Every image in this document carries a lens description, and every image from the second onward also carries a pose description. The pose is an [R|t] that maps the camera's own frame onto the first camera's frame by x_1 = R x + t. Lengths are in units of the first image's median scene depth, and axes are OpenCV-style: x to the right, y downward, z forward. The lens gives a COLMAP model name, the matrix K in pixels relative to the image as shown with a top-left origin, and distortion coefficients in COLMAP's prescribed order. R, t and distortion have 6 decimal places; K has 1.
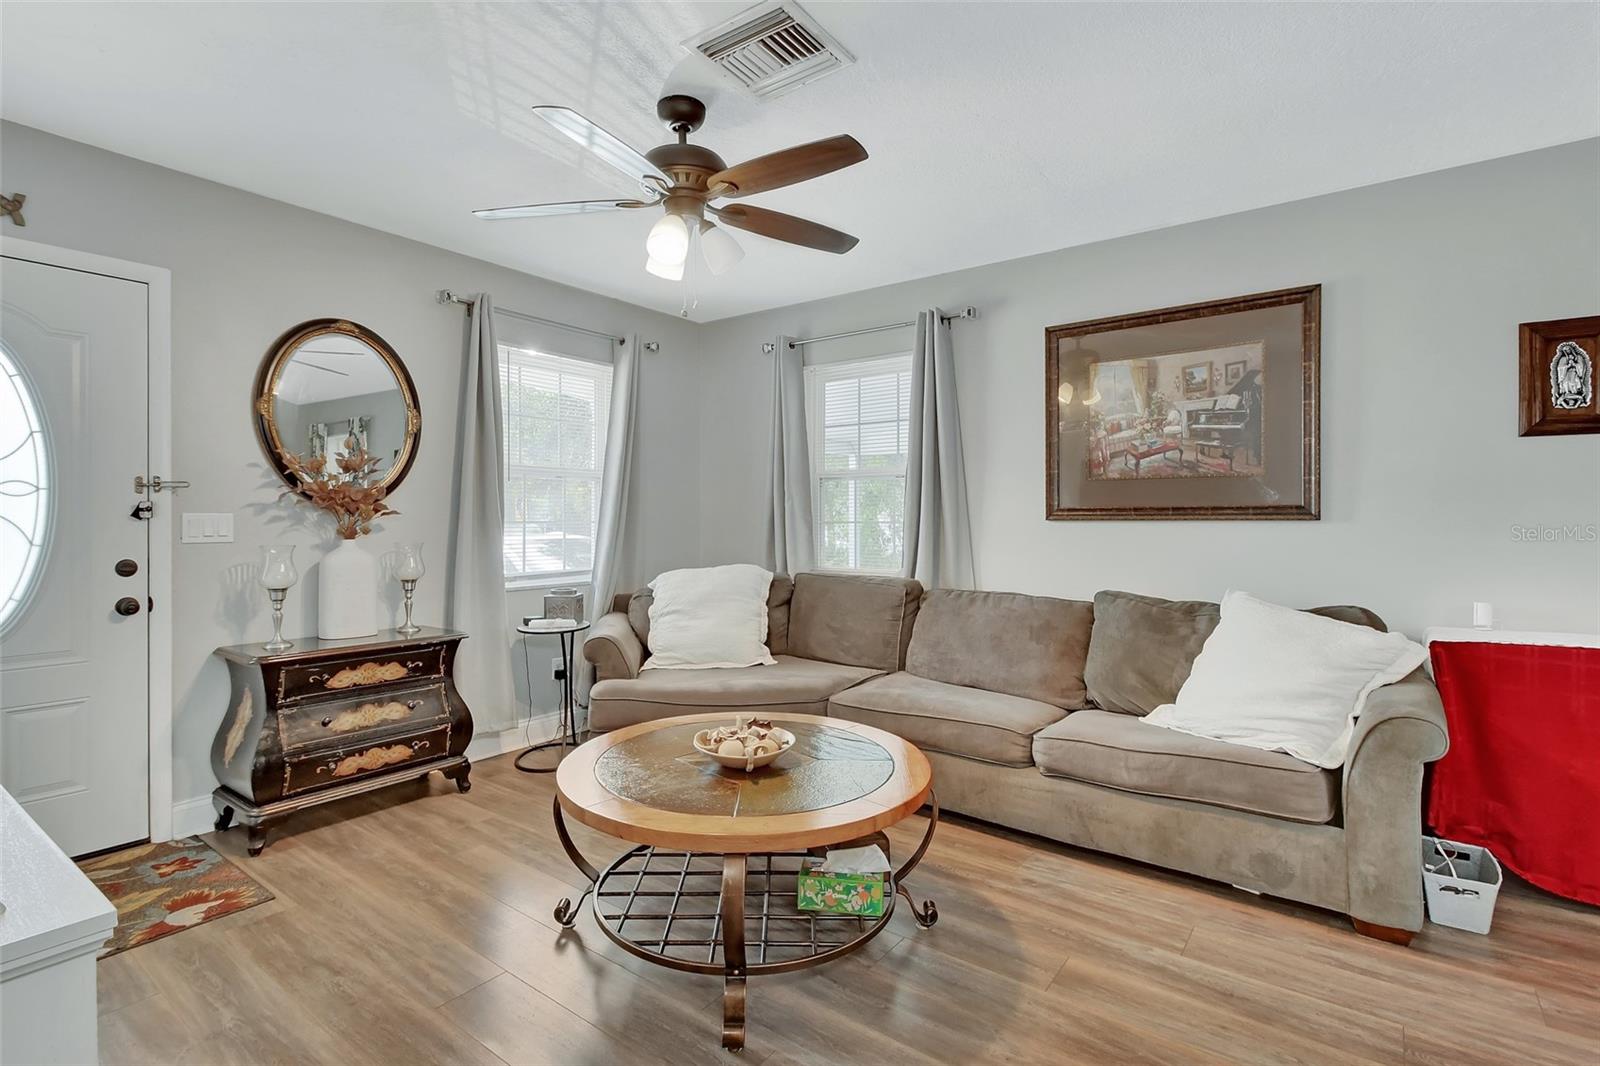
lens RADIAL K [[750.8, 0, 791.7], [0, 750.8, 526.2], [0, 0, 1]] dist [0.000738, -0.000071]
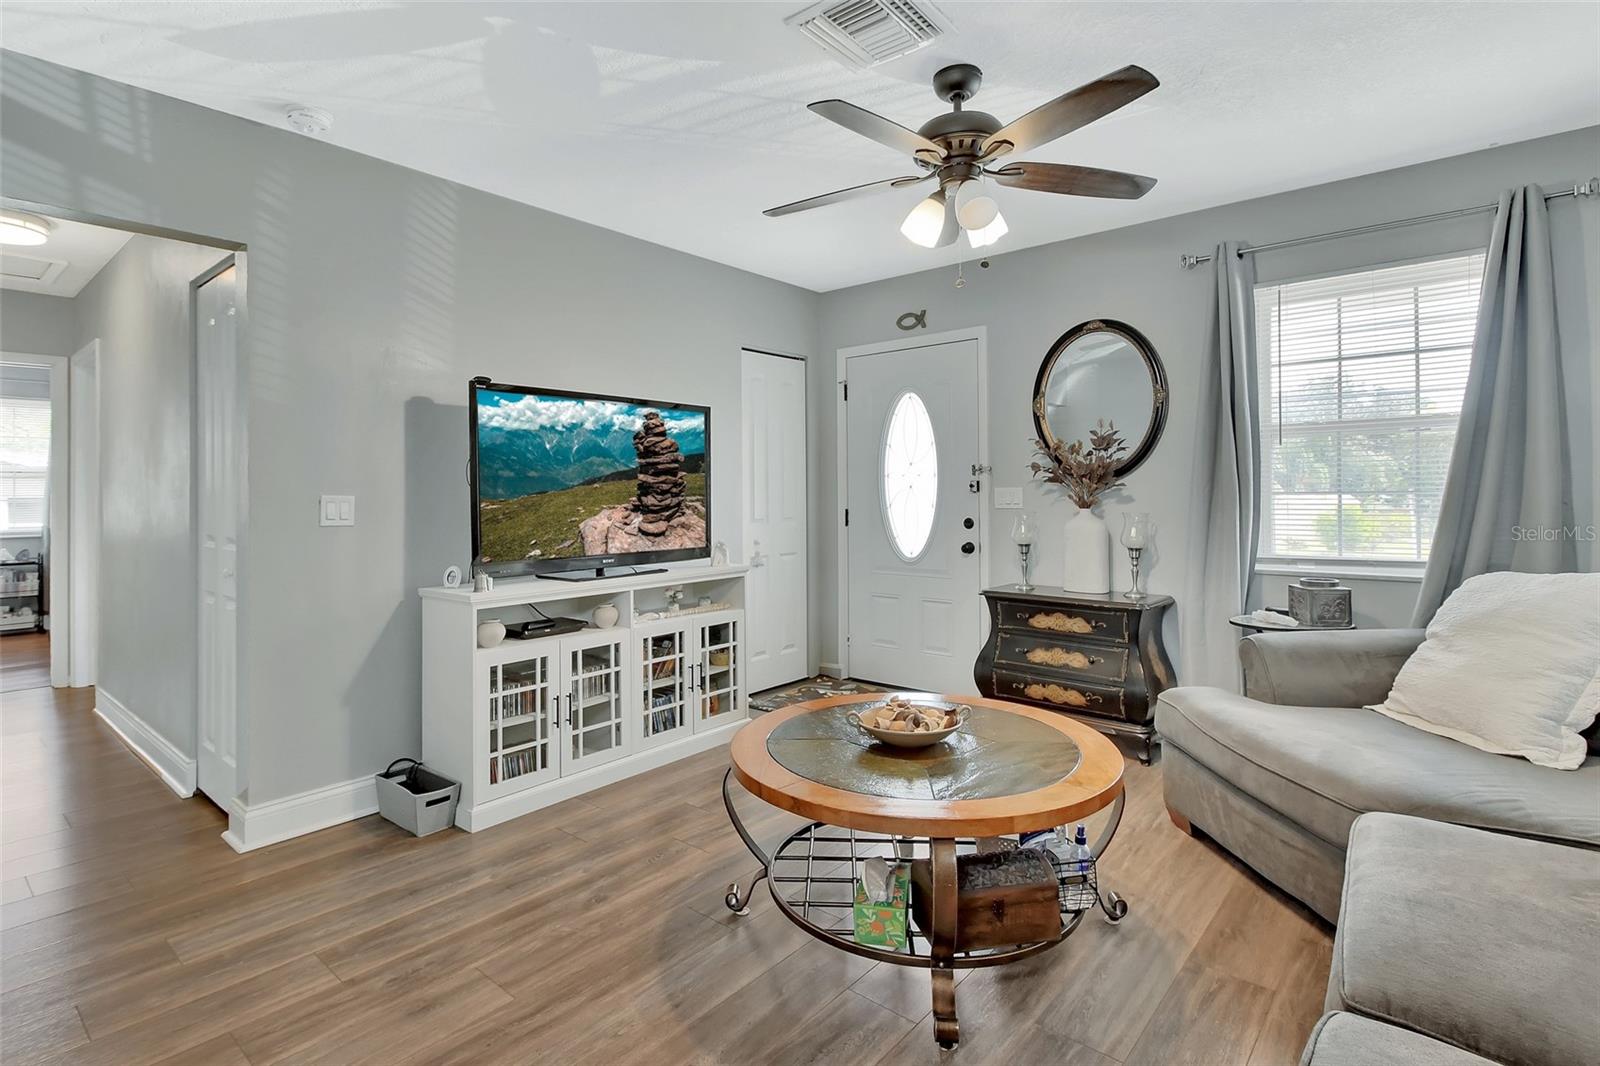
lens RADIAL K [[763.3, 0, 847.7], [0, 763.3, 502.9], [0, 0, 1]] dist [0.000993, 0.000053]
pose [[-0.011909, 0.020039, -0.999728, 0.643449], [0.003245, 0.999795, 0.020002, -0.017416], [0.999924, -0.003006, -0.011972, 0.680381]]
